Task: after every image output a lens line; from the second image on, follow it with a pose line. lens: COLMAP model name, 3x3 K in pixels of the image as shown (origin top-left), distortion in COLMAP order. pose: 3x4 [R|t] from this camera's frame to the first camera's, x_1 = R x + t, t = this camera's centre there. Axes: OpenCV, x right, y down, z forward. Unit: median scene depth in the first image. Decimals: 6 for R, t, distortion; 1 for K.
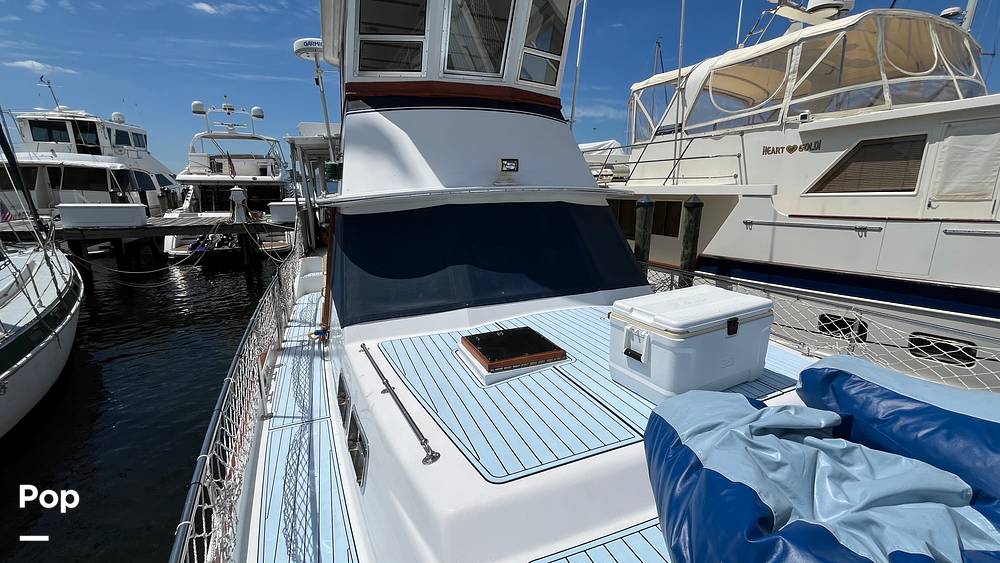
lens RADIAL K [[385.8, 0, 496.8], [0, 385.8, 271.7], [0, 0, 1]] dist [-0.002249, -0.000244]
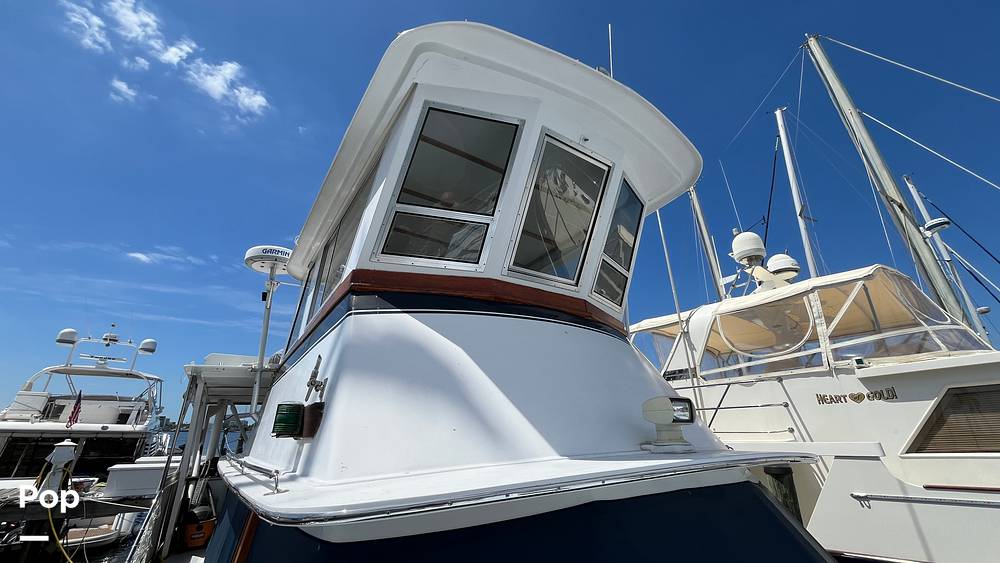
lens RADIAL K [[399.5, 0, 496.0], [0, 399.5, 283.2], [0, 0, 1]] dist [-0.003906, -0.000242]
pose [[0.980662, 0.072509, 0.181780, -0.171018], [0.040675, 0.833038, -0.551719, -0.071133], [-0.191434, 0.548444, 0.813980, 0.275608]]
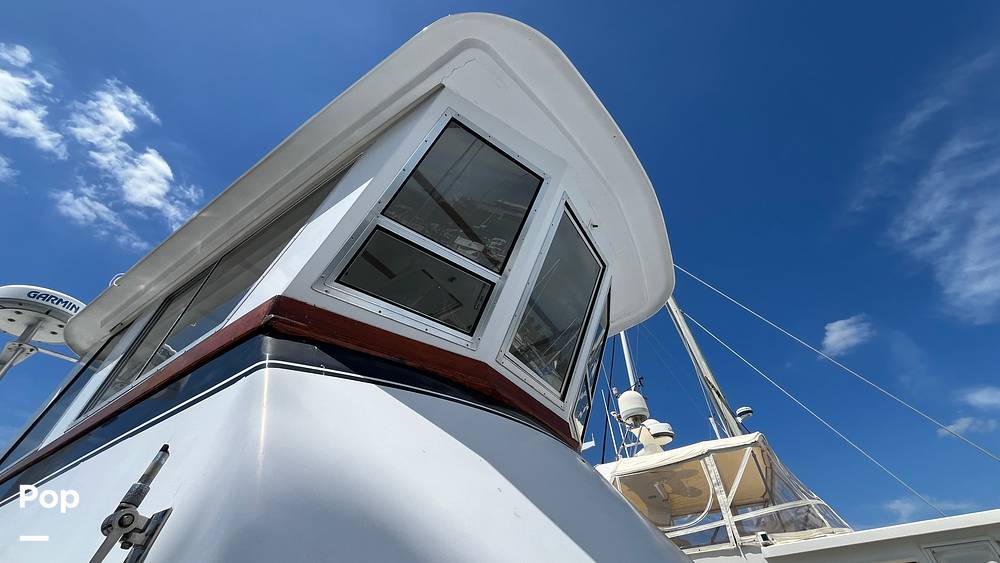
lens RADIAL K [[405.4, 0, 499.4], [0, 405.4, 277.1], [0, 0, 1]] dist [0.001500, -0.000213]
pose [[0.829133, 0.349991, 0.435940, -0.235070], [0.163962, 0.593257, -0.788138, -0.116222], [-0.534466, 0.724950, 0.434504, 0.441564]]
